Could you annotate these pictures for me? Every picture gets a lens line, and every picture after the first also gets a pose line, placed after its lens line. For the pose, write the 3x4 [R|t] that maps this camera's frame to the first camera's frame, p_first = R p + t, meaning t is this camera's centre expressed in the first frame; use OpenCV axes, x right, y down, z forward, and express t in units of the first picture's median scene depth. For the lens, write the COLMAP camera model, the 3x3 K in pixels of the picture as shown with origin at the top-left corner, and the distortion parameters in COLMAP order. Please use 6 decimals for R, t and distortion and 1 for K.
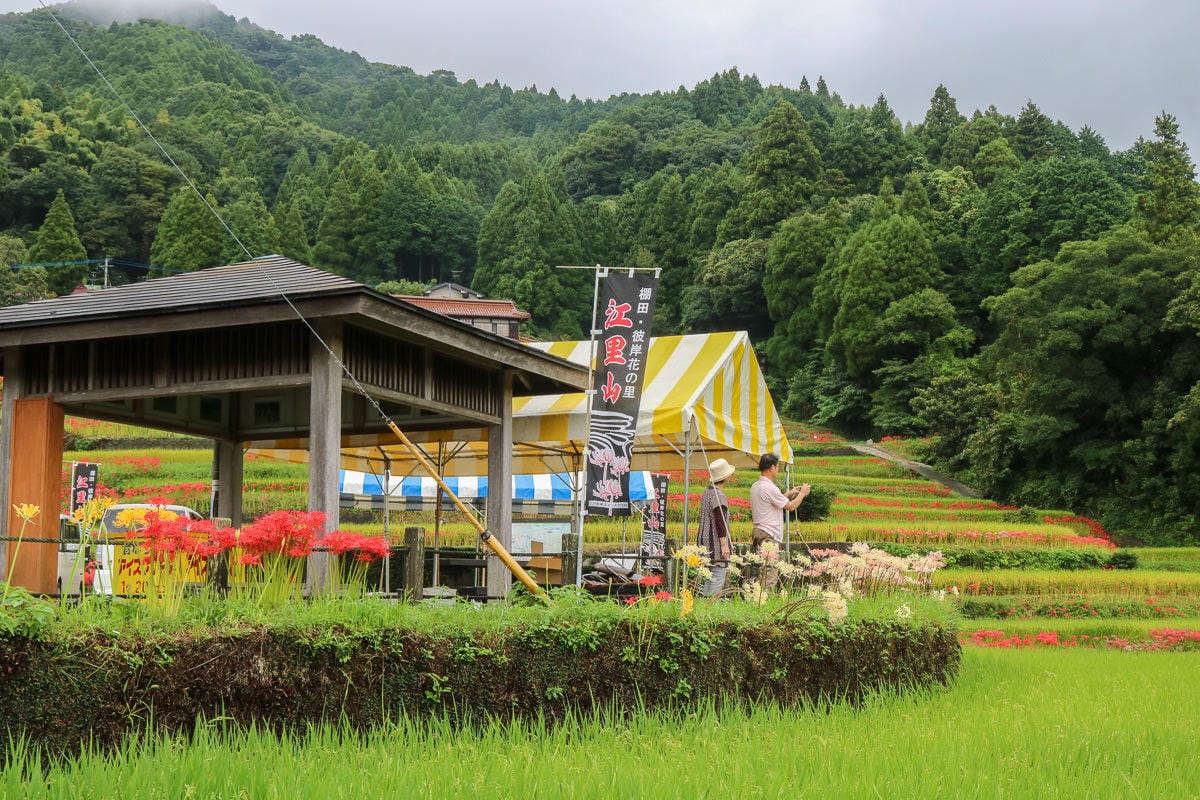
lens RADIAL K [[1580.5, 0, 602.5], [0, 1580.5, 408.9], [0, 0, 1]] dist [0.014630, 0.000000]
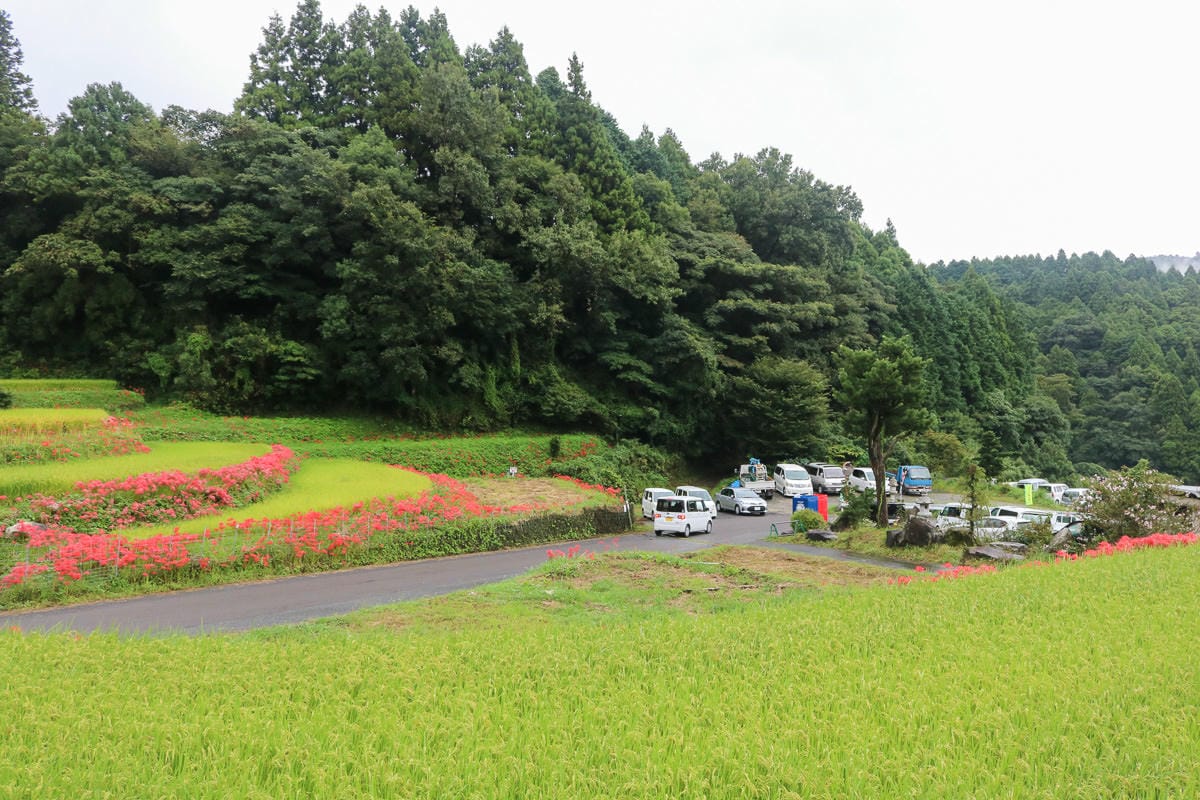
lens RADIAL K [[971.4, 0, 602.9], [0, 971.4, 394.5], [0, 0, 1]] dist [-0.003332, 0.016411]
pose [[0.581322, -0.001258, 0.813673, 0.018766], [-0.091085, 0.993613, 0.066611, 0.006552], [-0.808559, -0.112836, 0.577495, 0.135655]]
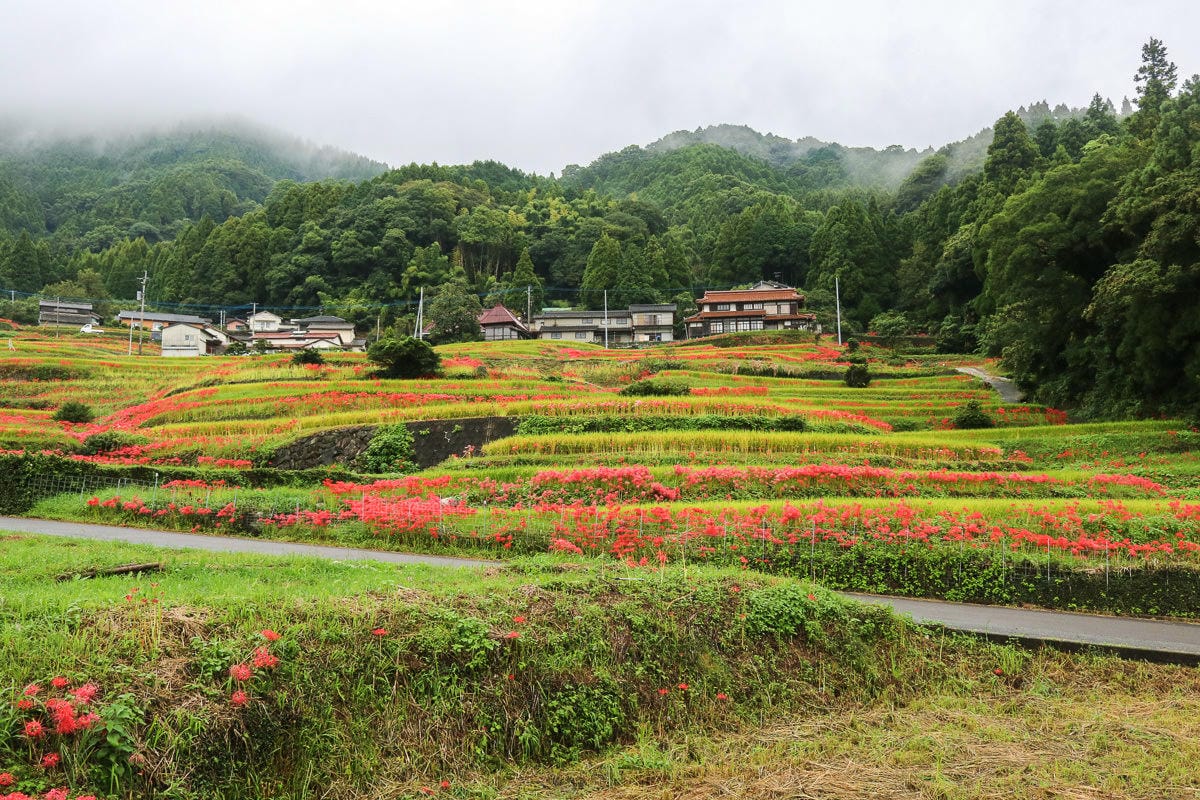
lens RADIAL K [[1037.0, 0, 600.9], [0, 1037.0, 400.7], [0, 0, 1]] dist [0.000935, -0.008319]
pose [[0.902676, -0.053364, -0.426999, 0.219057], [0.056628, 0.998383, -0.005062, 0.032172], [0.426579, -0.019611, 0.904238, 0.133821]]
